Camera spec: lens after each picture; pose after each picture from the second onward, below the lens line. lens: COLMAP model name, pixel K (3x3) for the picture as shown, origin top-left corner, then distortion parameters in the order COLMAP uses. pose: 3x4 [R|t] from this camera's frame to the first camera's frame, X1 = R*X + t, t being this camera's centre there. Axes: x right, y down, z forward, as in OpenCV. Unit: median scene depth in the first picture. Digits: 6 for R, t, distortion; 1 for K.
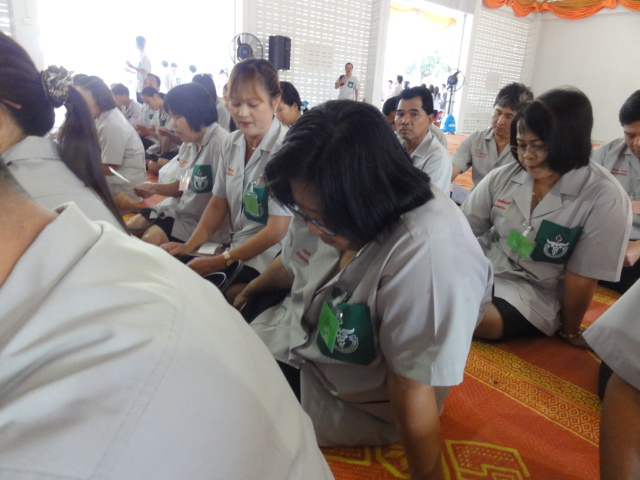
lens RADIAL K [[454.2, 0, 320.0], [0, 454.2, 240.0], [0, 0, 1]] dist [0.000852, 0.004890]
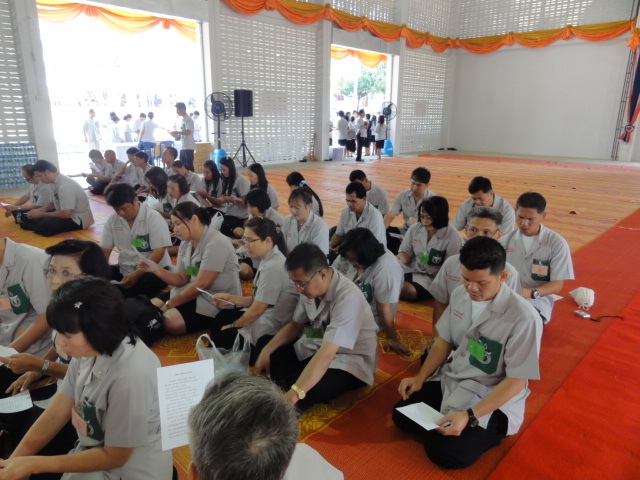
lens RADIAL K [[452.1, 0, 320.0], [0, 452.1, 240.0], [0, 0, 1]] dist [0.001850, 0.002368]
pose [[0.990806, -0.079488, 0.109475, -0.044691], [0.082275, 0.996385, -0.021175, -0.011162], [-0.107396, 0.029987, 0.993764, -0.172712]]
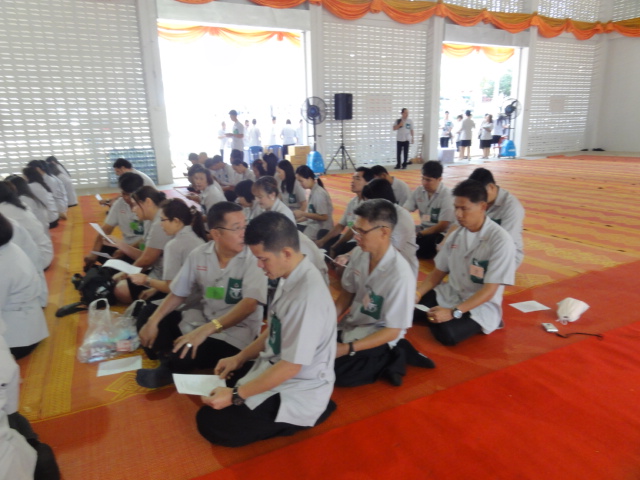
lens RADIAL K [[454.2, 0, 320.0], [0, 454.2, 240.0], [0, 0, 1]] dist [0.000852, 0.004890]
pose [[0.977488, -0.030658, -0.208754, 0.084494], [0.020071, 0.998412, -0.052646, 0.007602], [0.210036, 0.047270, 0.976550, -0.167556]]
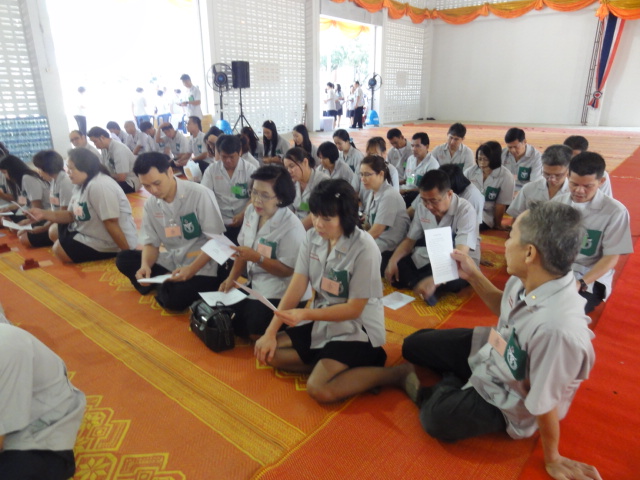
lens RADIAL K [[454.2, 0, 320.0], [0, 454.2, 240.0], [0, 0, 1]] dist [0.000852, 0.004890]
pose [[0.976007, -0.125154, 0.178177, -0.141284], [0.121030, 0.992071, 0.033876, 0.008677], [-0.181004, -0.011499, 0.983415, -0.210884]]
